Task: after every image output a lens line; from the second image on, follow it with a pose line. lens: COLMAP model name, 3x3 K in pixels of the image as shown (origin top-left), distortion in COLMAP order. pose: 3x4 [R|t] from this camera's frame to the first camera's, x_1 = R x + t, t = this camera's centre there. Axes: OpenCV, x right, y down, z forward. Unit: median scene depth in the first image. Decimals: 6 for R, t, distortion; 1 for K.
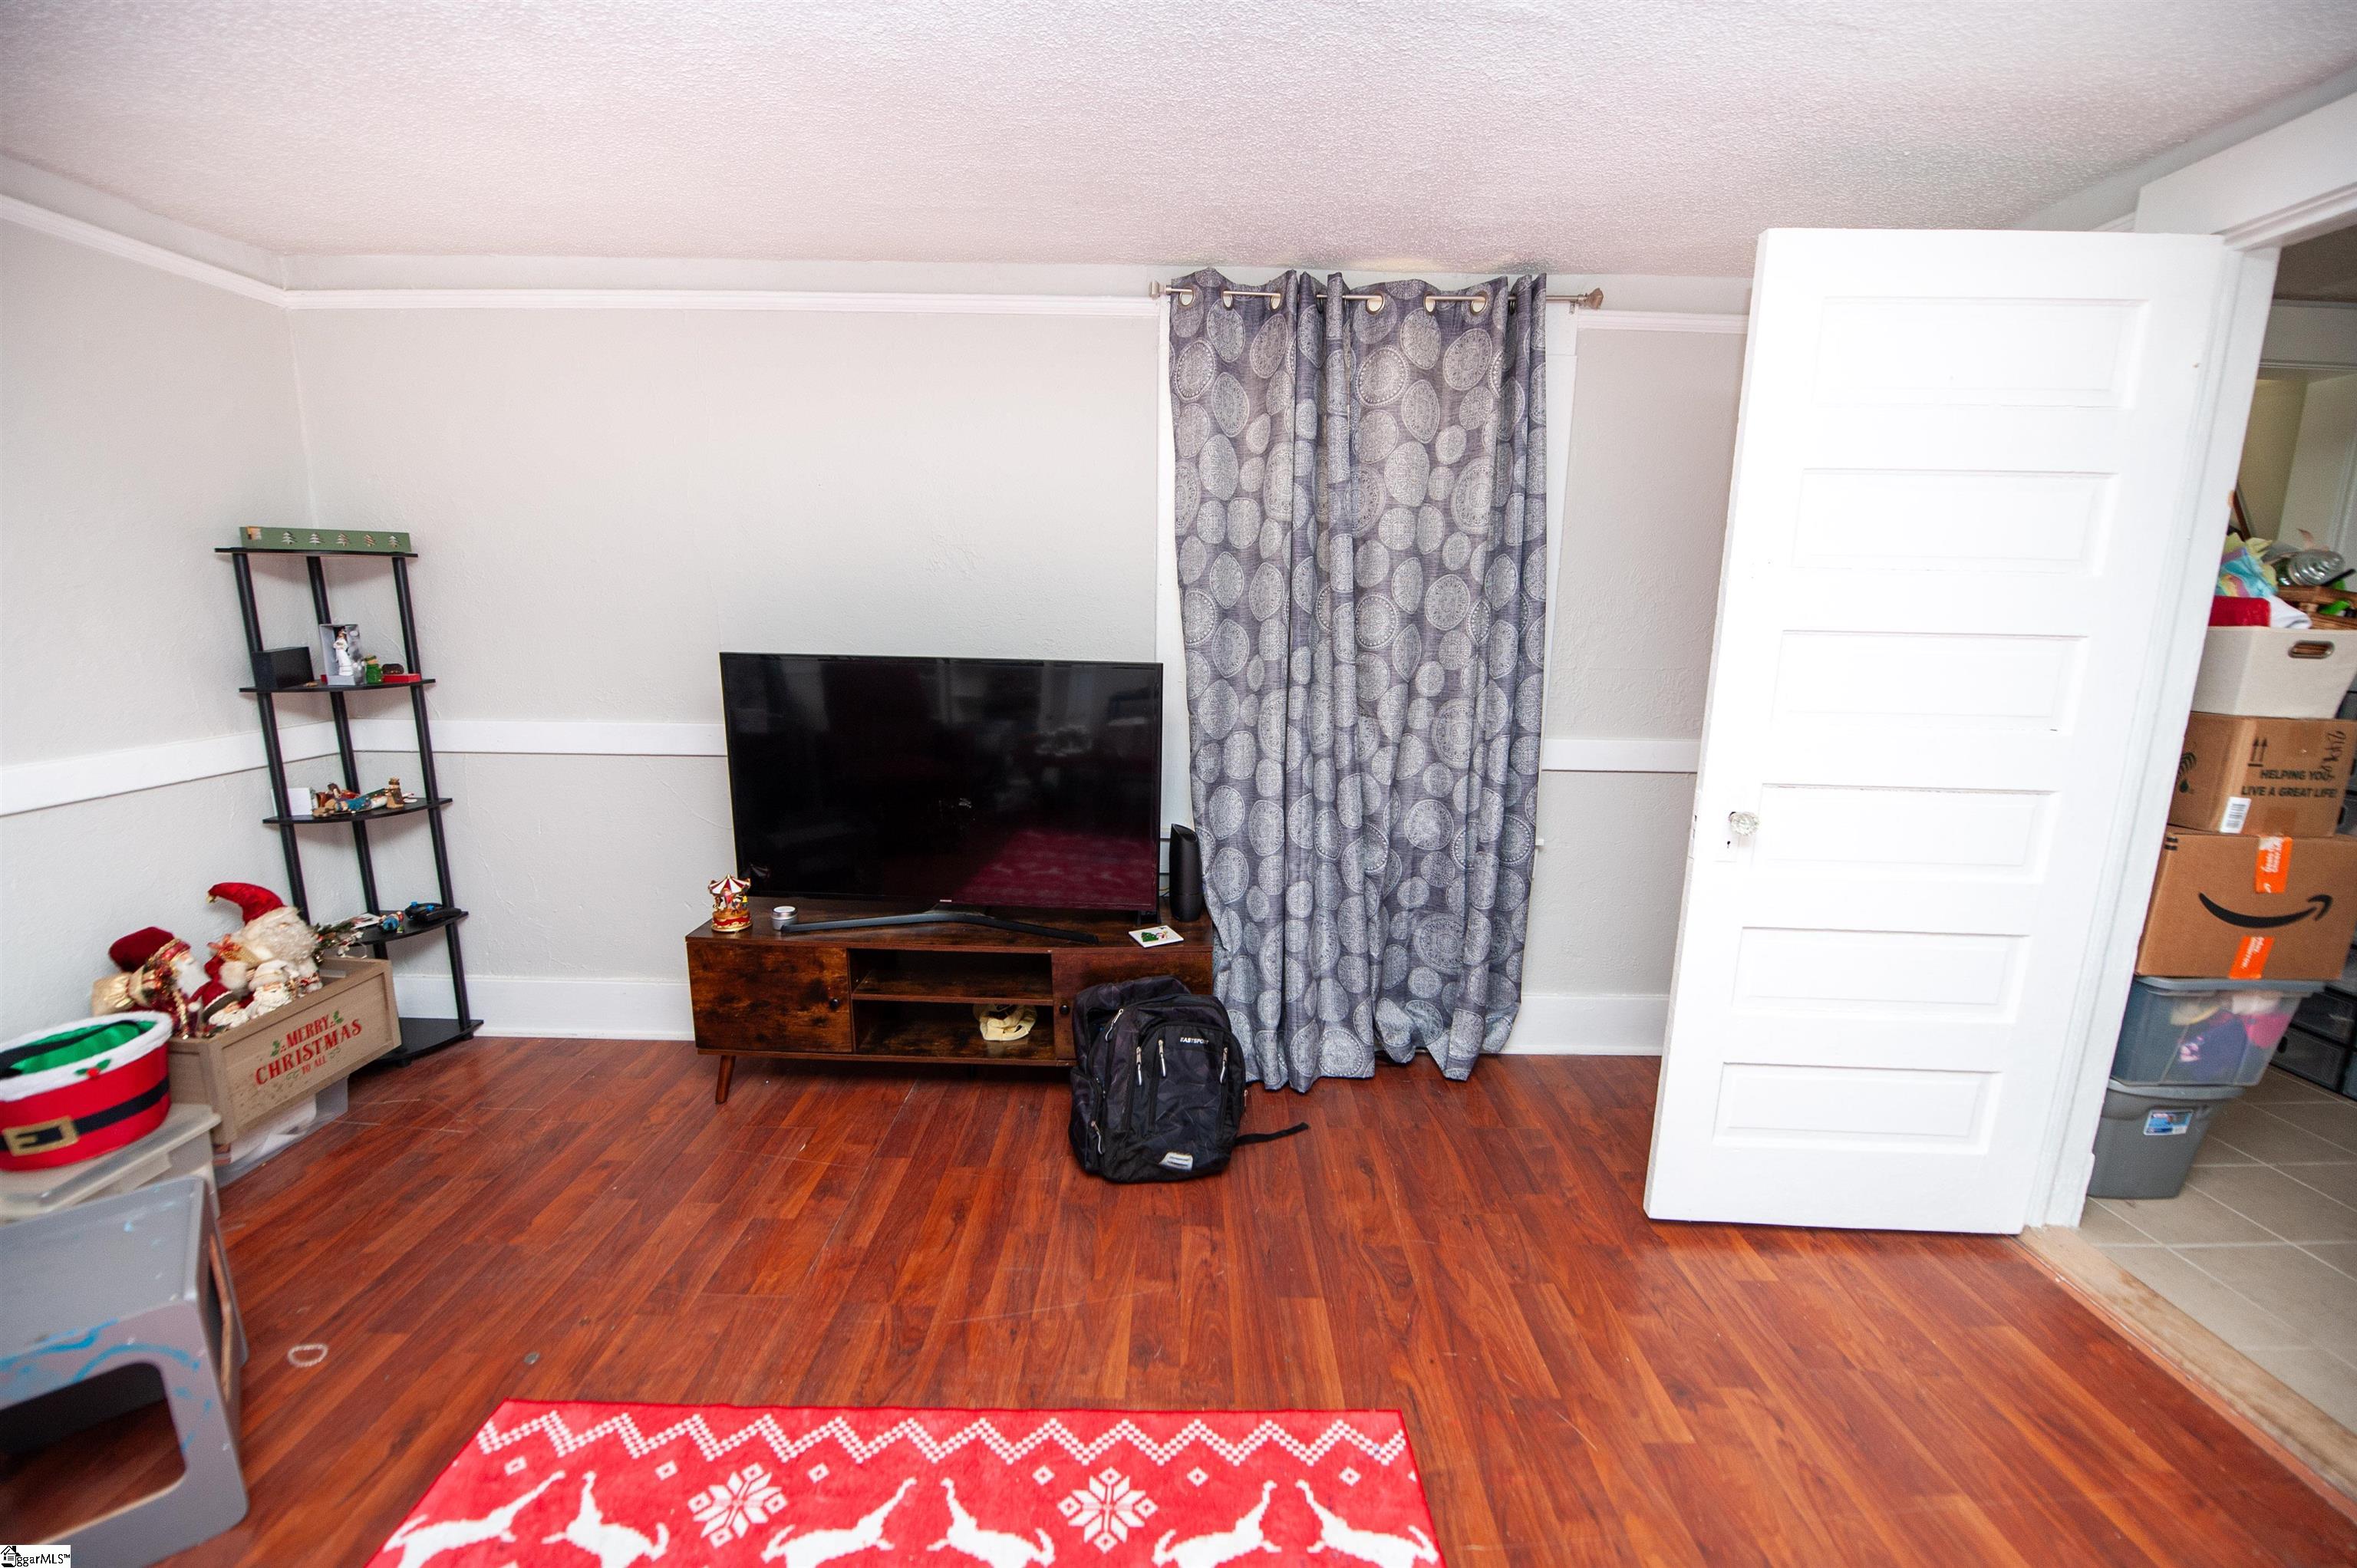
lens RADIAL K [[940.6, 0, 1173.5], [0, 940.6, 796.2], [0, 0, 1]] dist [-0.012283, -0.003136]
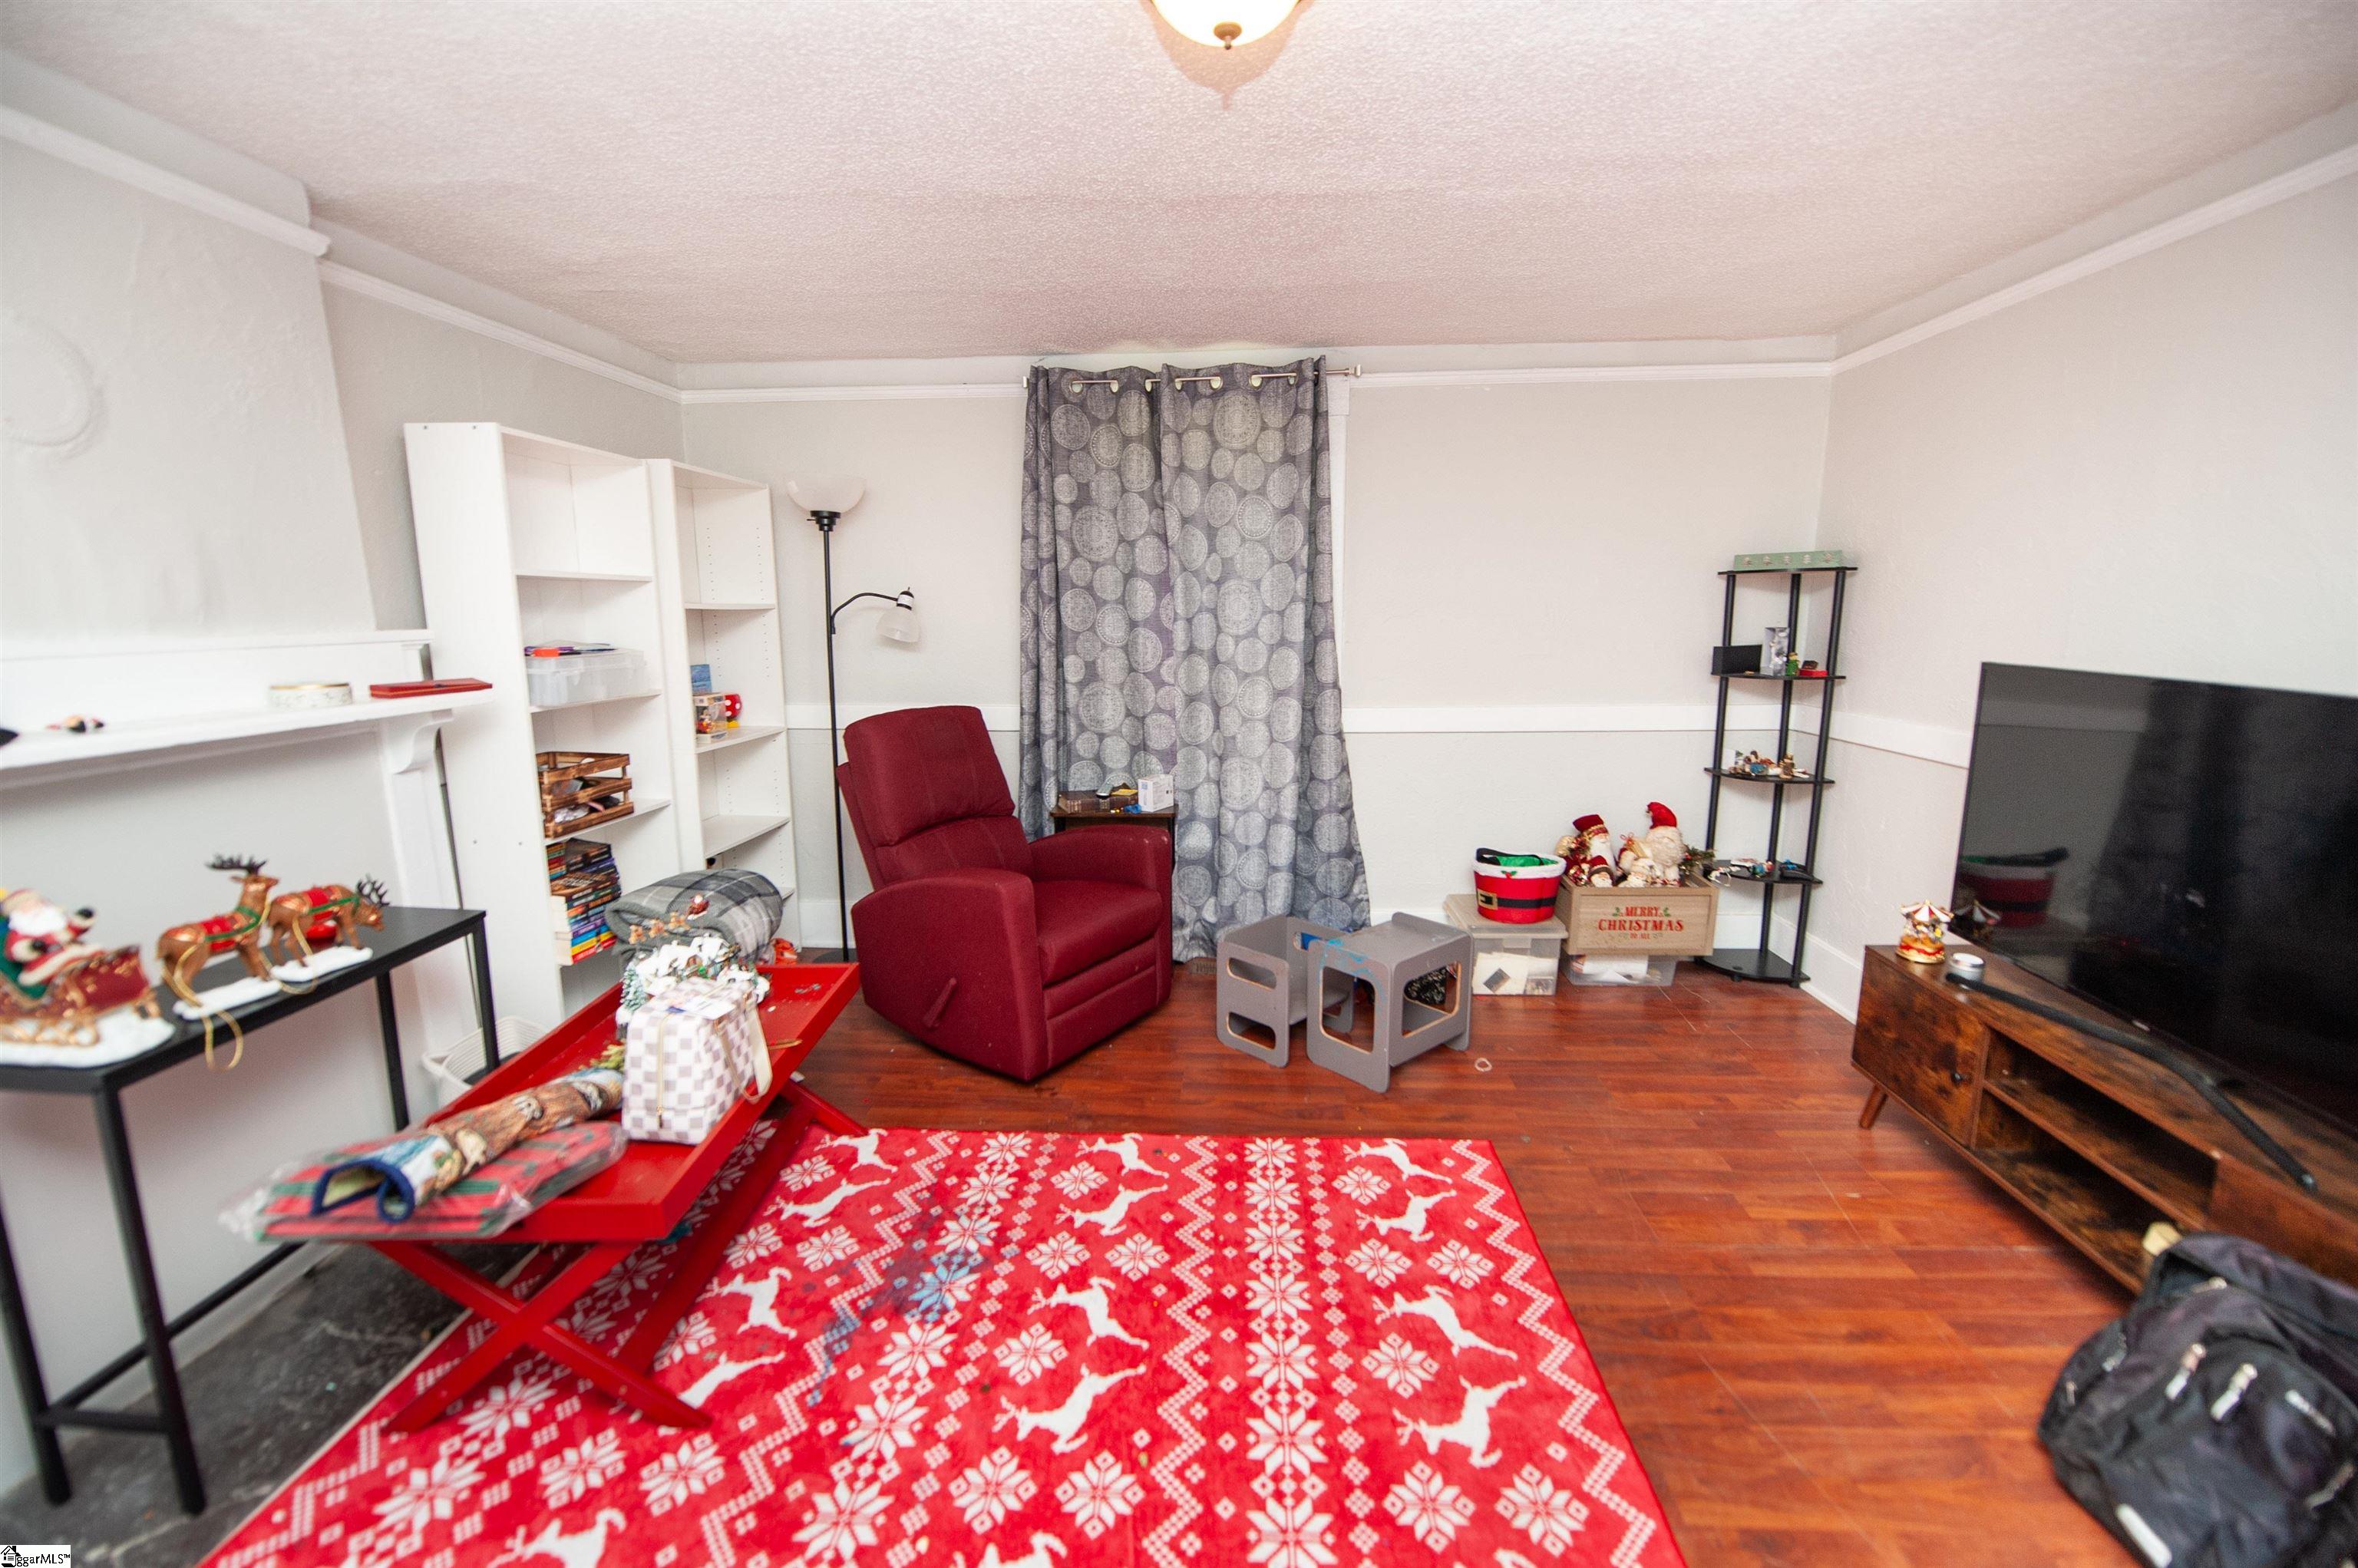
lens RADIAL K [[941.0, 0, 1174.0], [0, 941.0, 796.2], [0, 0, 1]] dist [-0.012283, -0.003136]
pose [[-0.065853, 0.178779, -0.981683, 0.486893], [-0.184052, 0.964761, 0.188044, -0.054369], [0.980708, 0.193064, -0.030628, 0.302414]]
